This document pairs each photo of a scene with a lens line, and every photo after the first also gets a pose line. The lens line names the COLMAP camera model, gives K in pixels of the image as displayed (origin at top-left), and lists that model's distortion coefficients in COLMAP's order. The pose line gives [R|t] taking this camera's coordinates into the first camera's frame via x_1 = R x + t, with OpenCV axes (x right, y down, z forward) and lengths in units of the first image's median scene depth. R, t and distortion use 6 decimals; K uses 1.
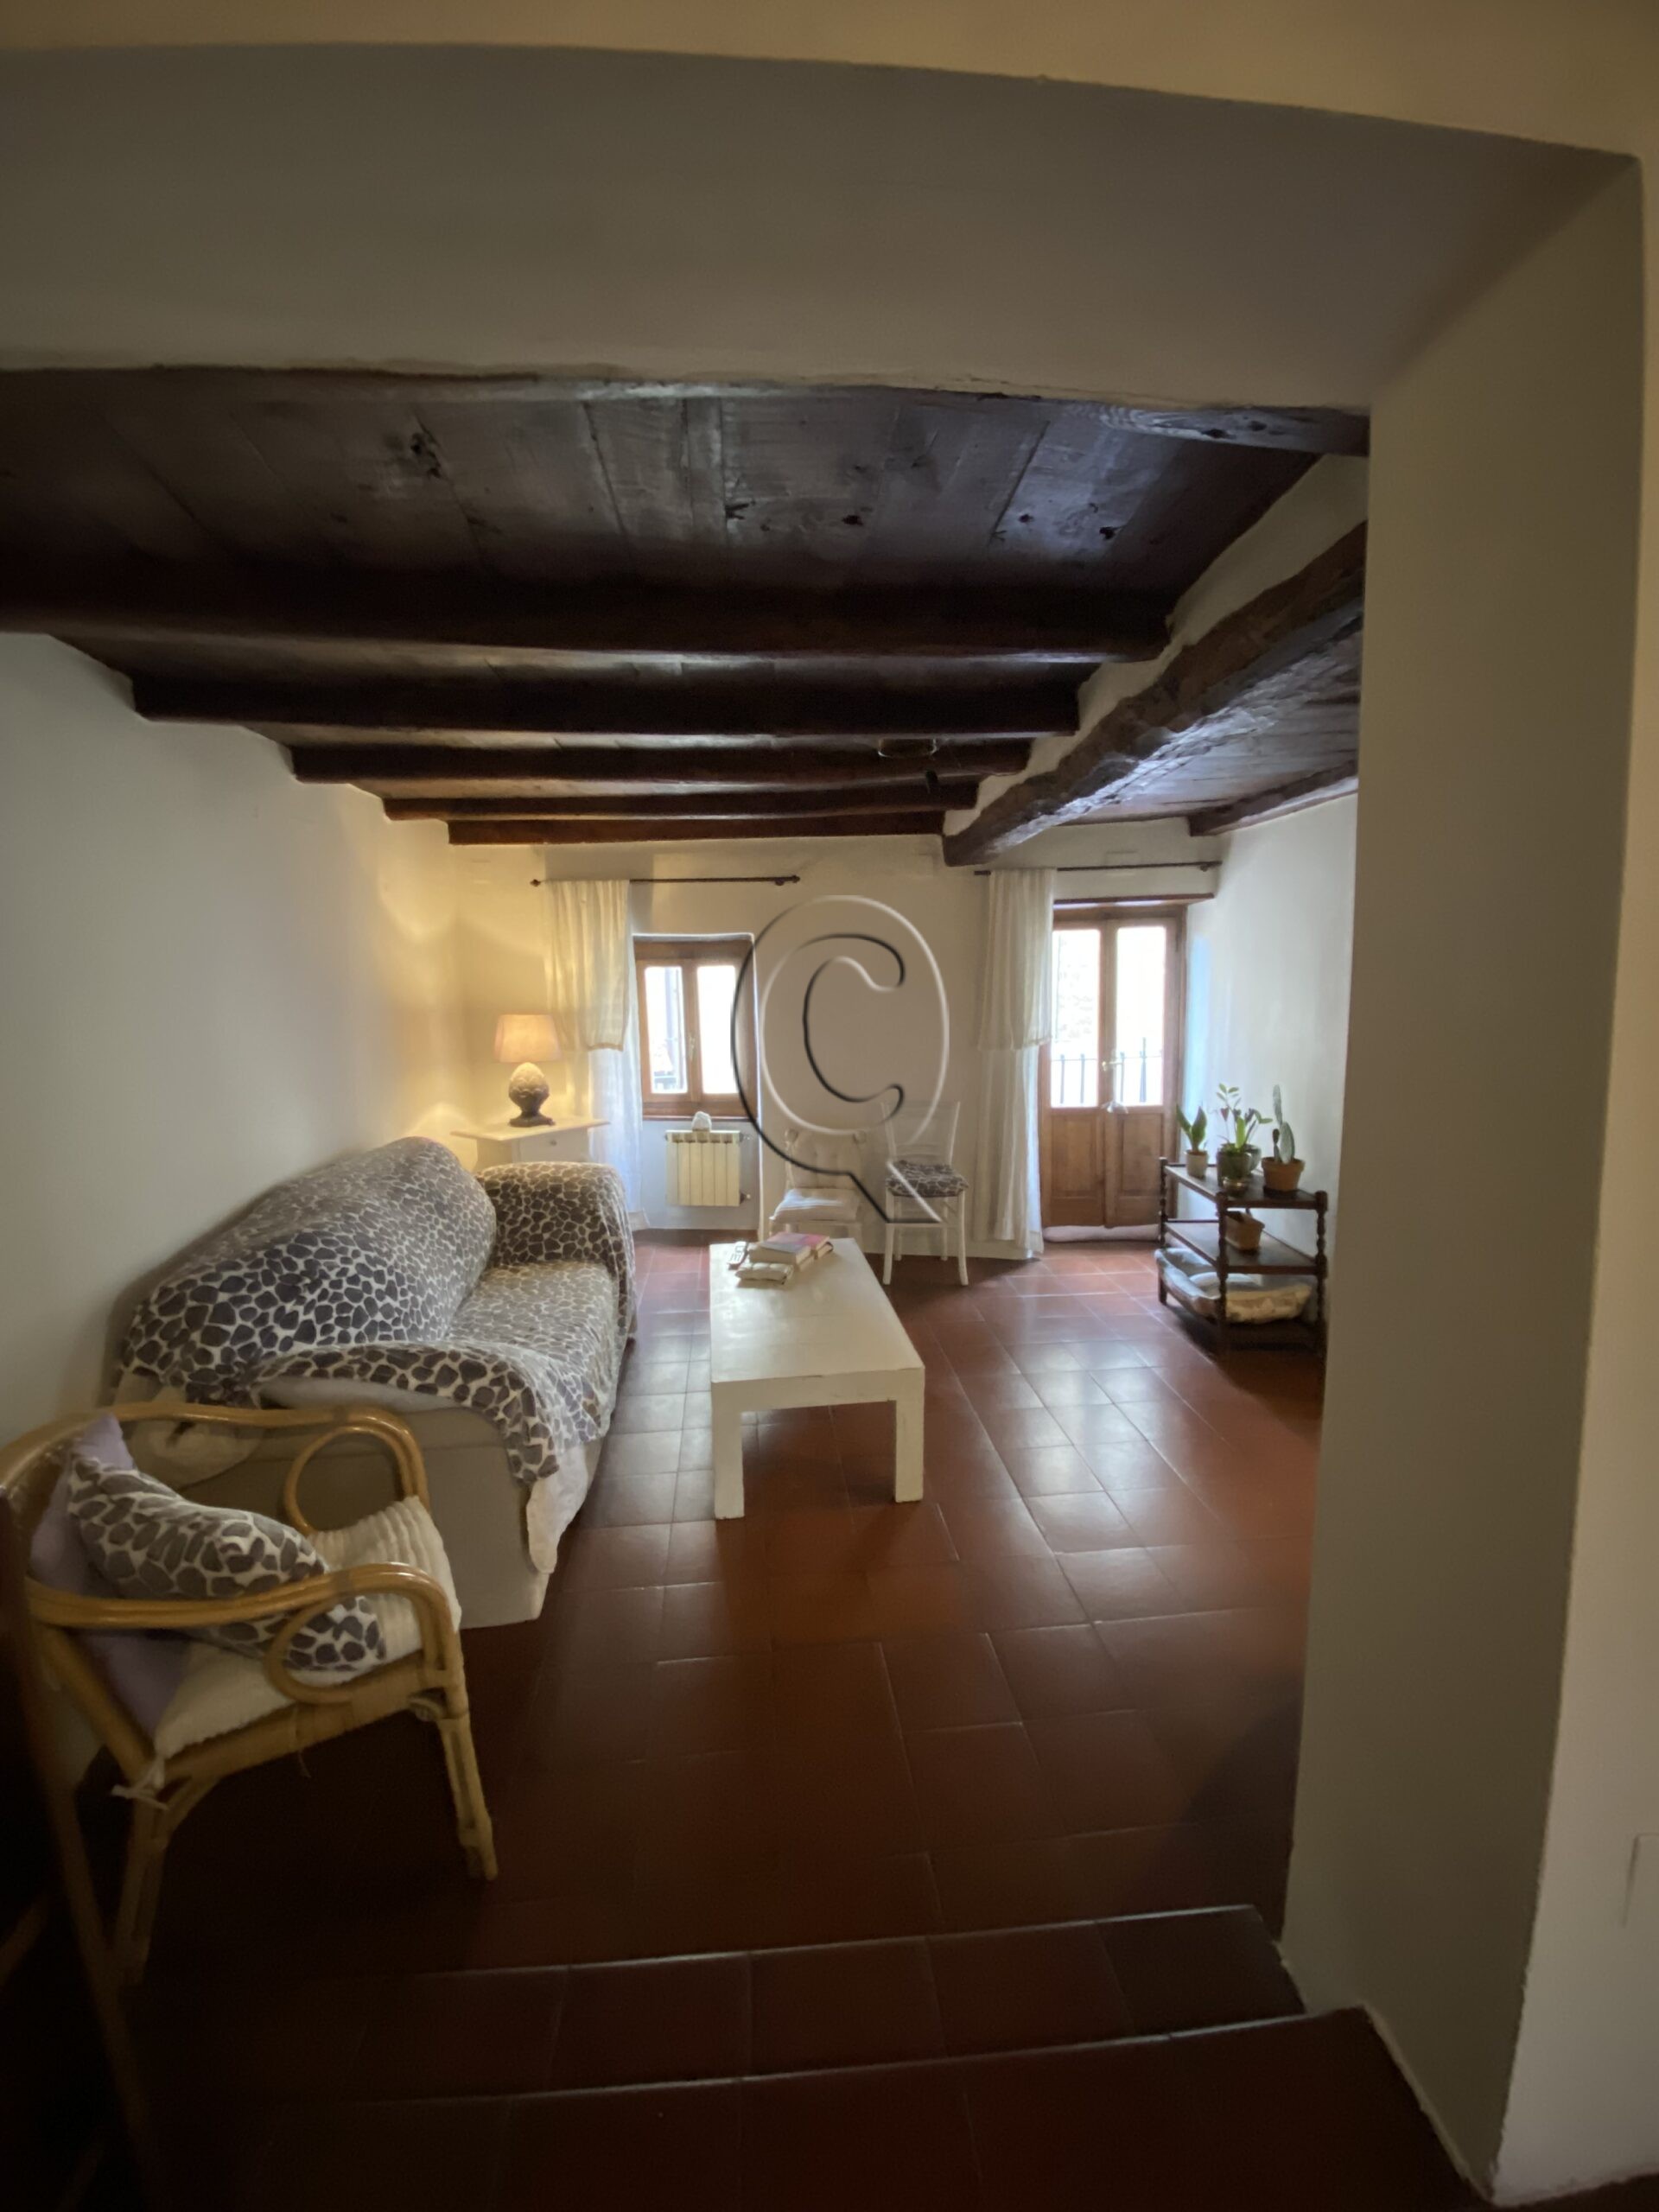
lens RADIAL K [[897.4, 0, 835.0], [0, 897.4, 1097.4], [0, 0, 1]] dist [0.038315, -0.029182]
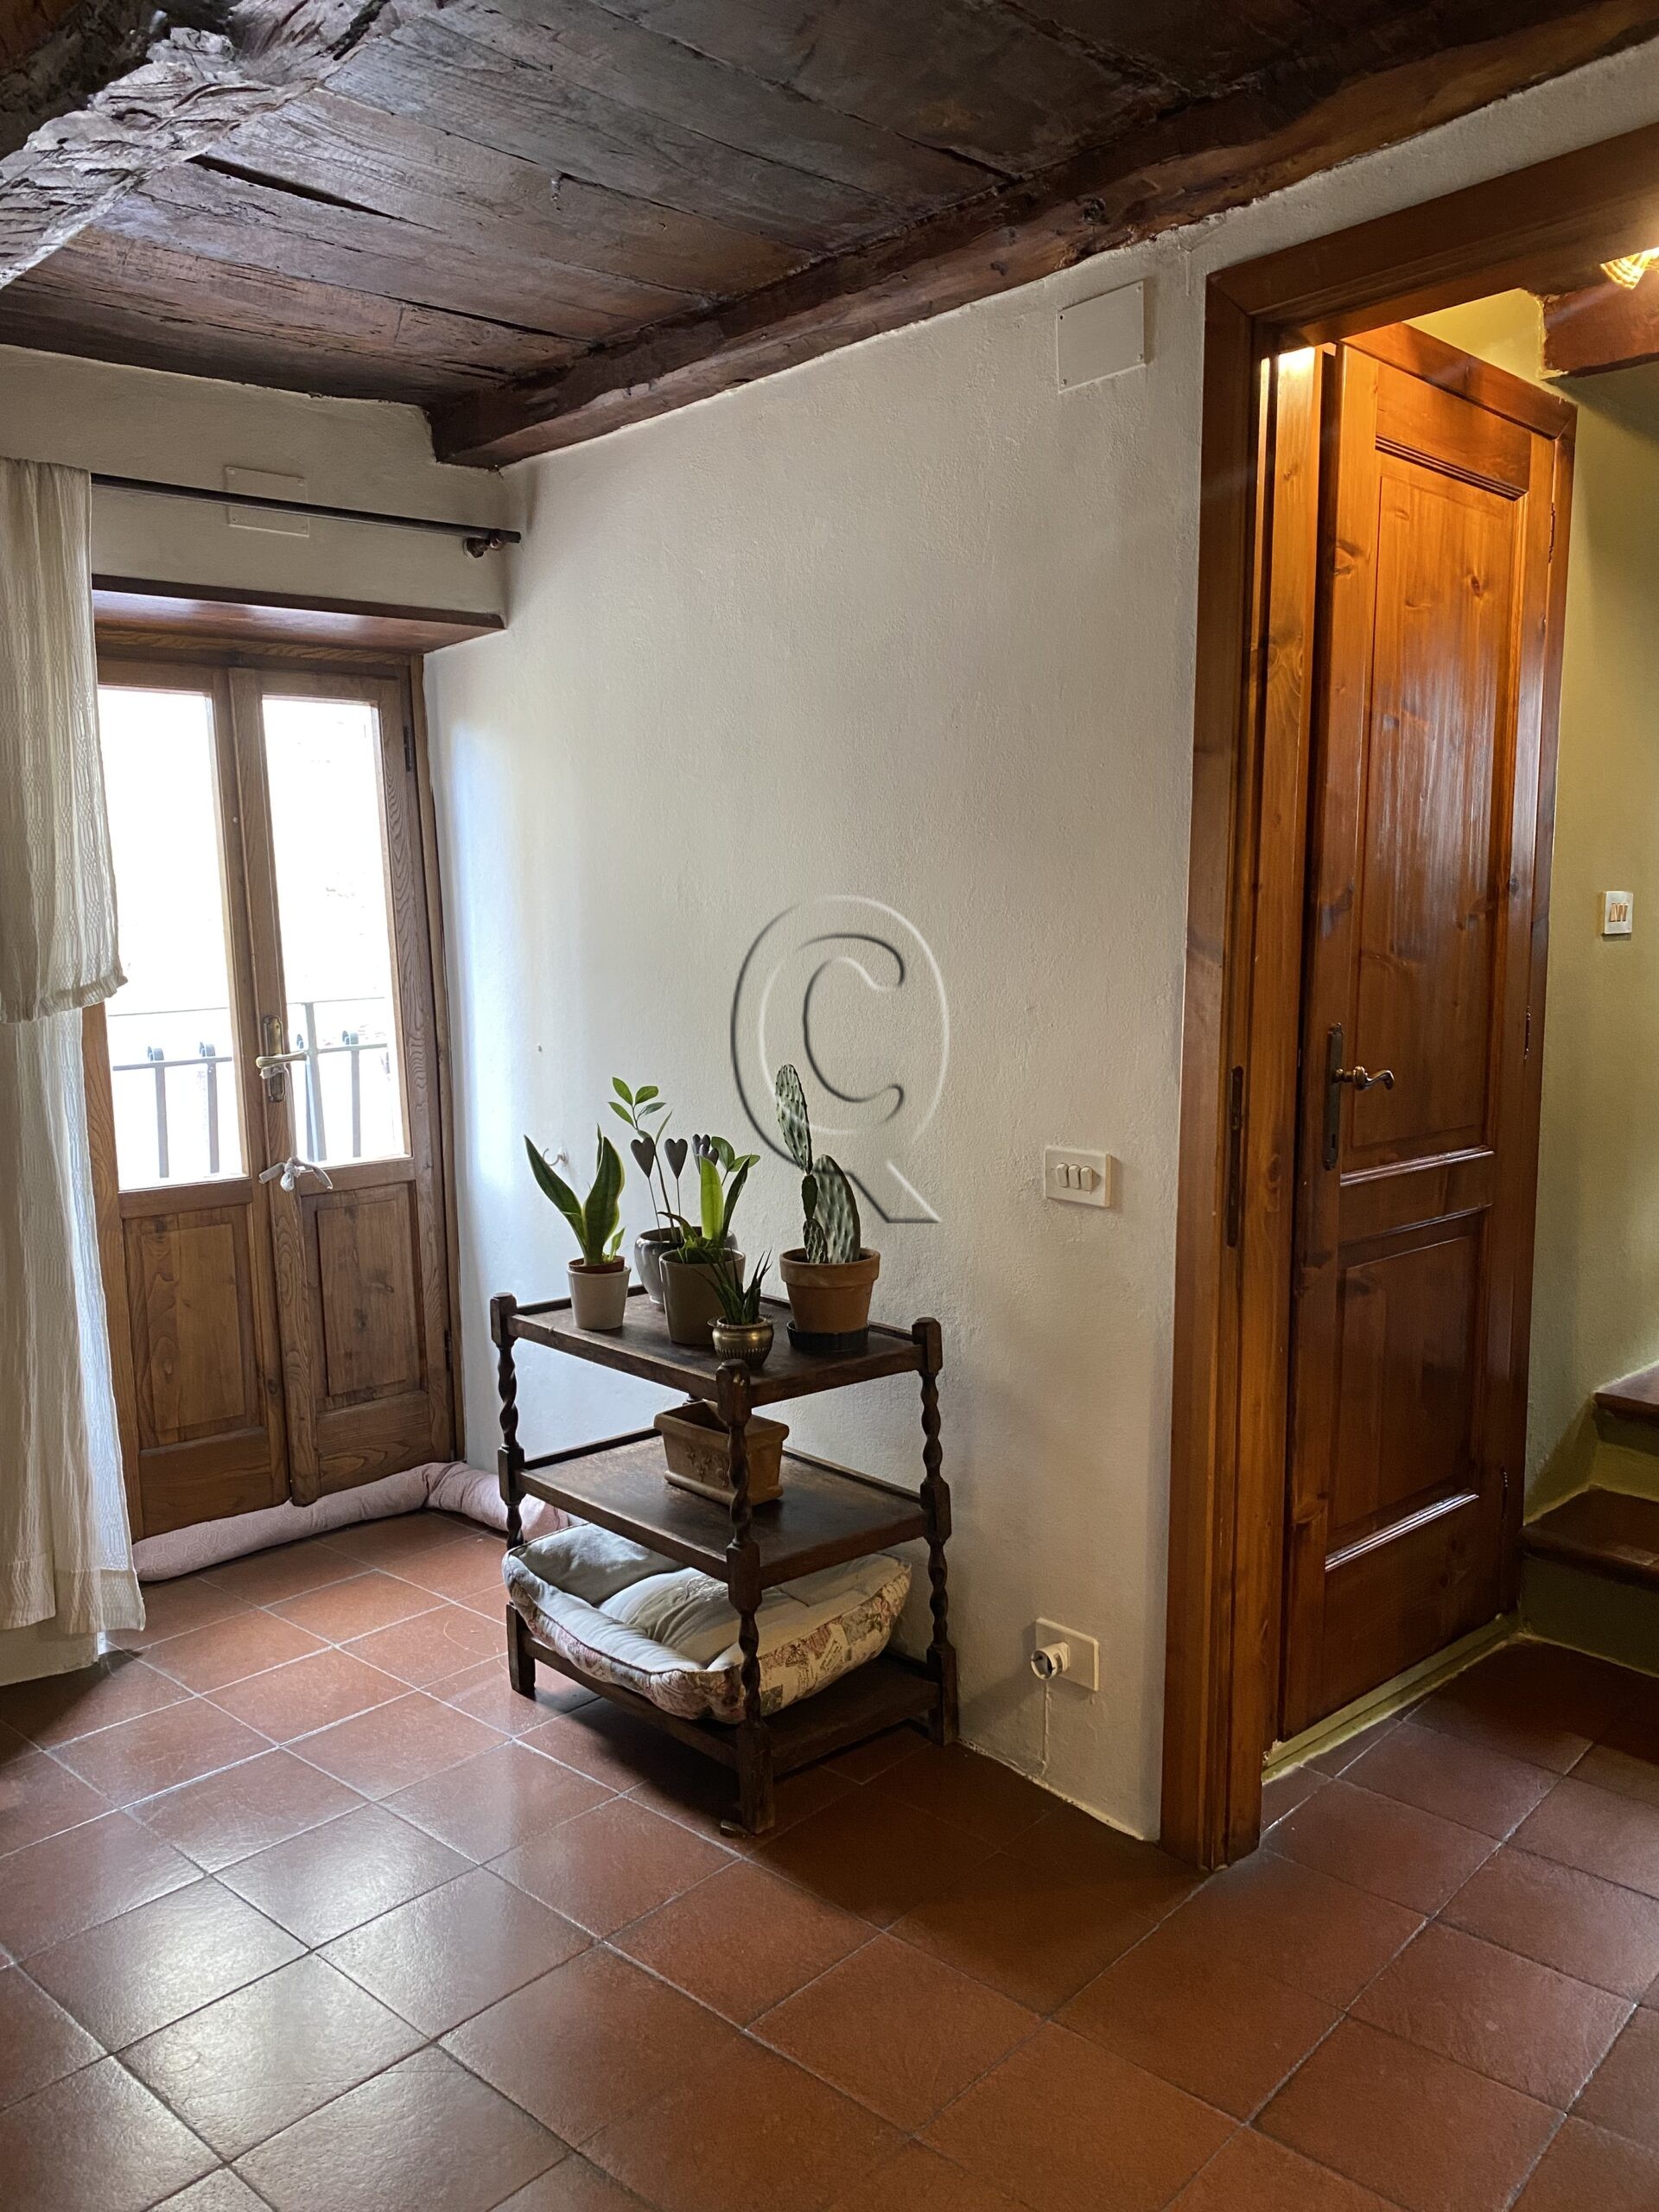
lens RADIAL K [[1676.0, 0, 829.5], [0, 1676.0, 1106.0], [0, 0, 1]] dist [0.074444, -0.113564]
pose [[0.749686, -0.070348, 0.658045, 0.024869], [0.096212, 0.995356, -0.003203, 0.006882], [-0.654763, 0.065713, 0.752972, 0.398458]]
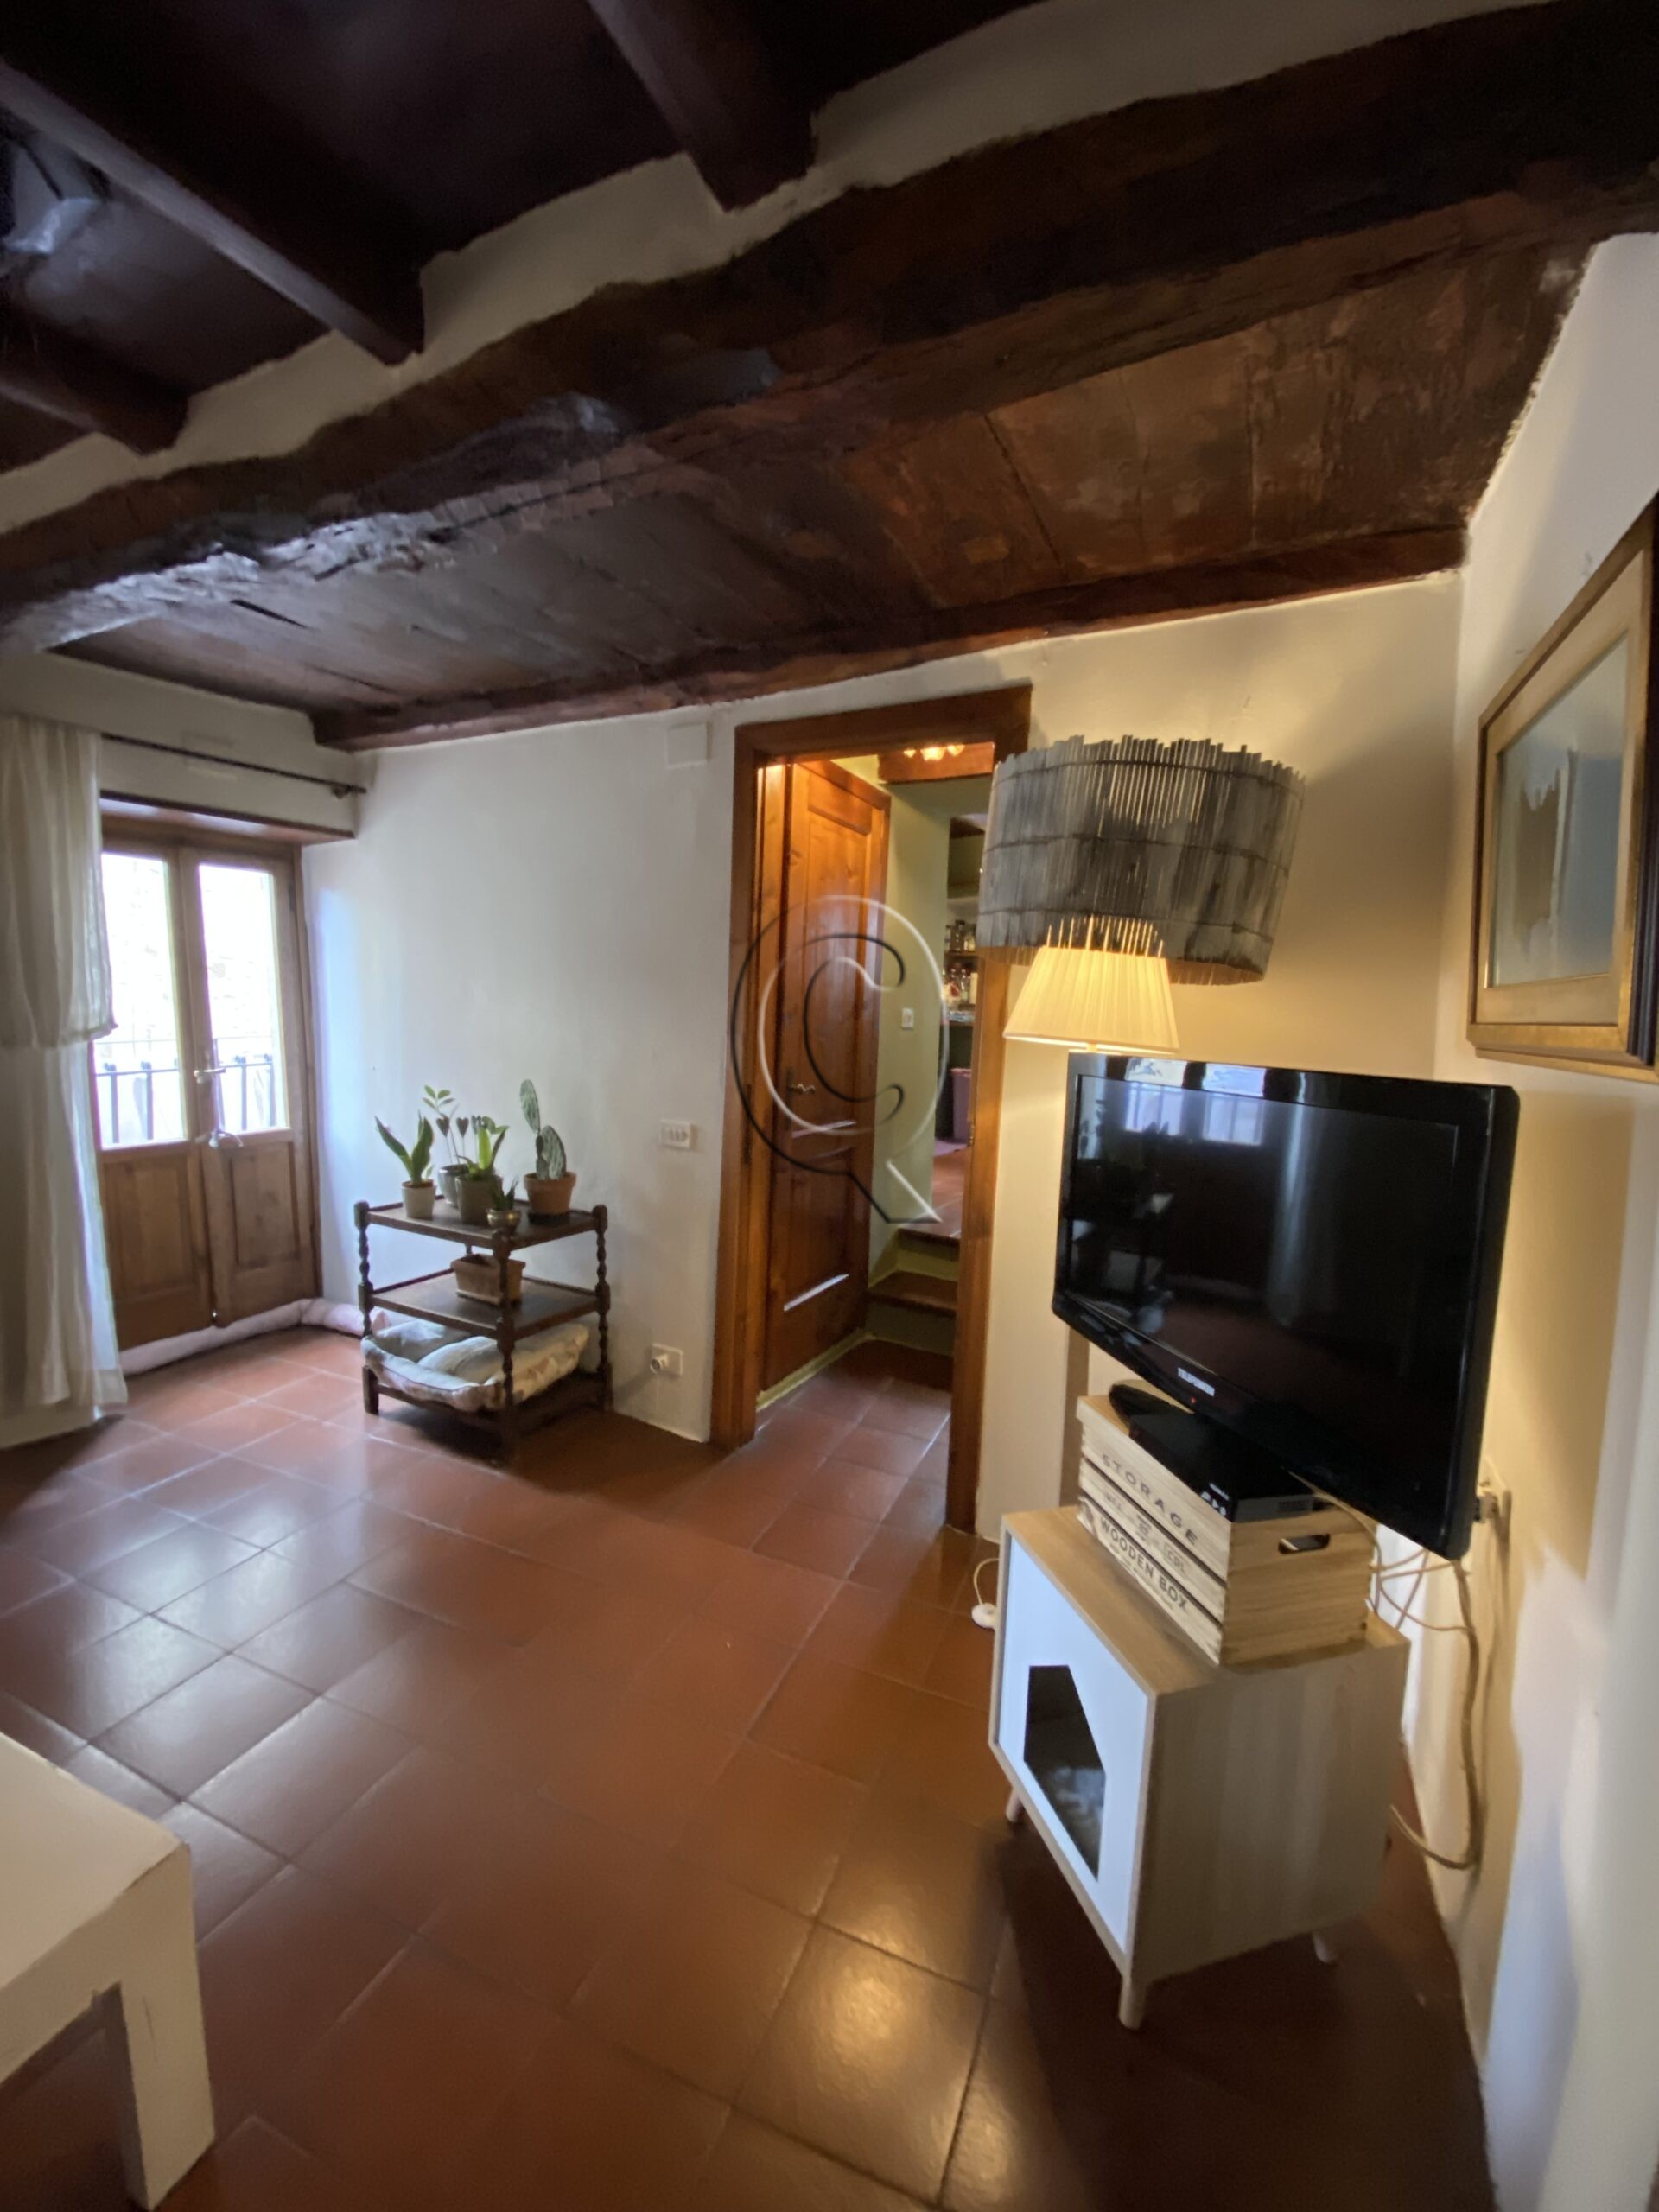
lens RADIAL K [[897.4, 0, 835.0], [0, 897.4, 1097.4], [0, 0, 1]] dist [0.038315, -0.029182]
pose [[0.486787, -0.063567, 0.871205, -0.047792], [0.086664, 0.995943, 0.024245, 0.004433], [-0.869211, 0.063700, 0.490321, 0.352337]]
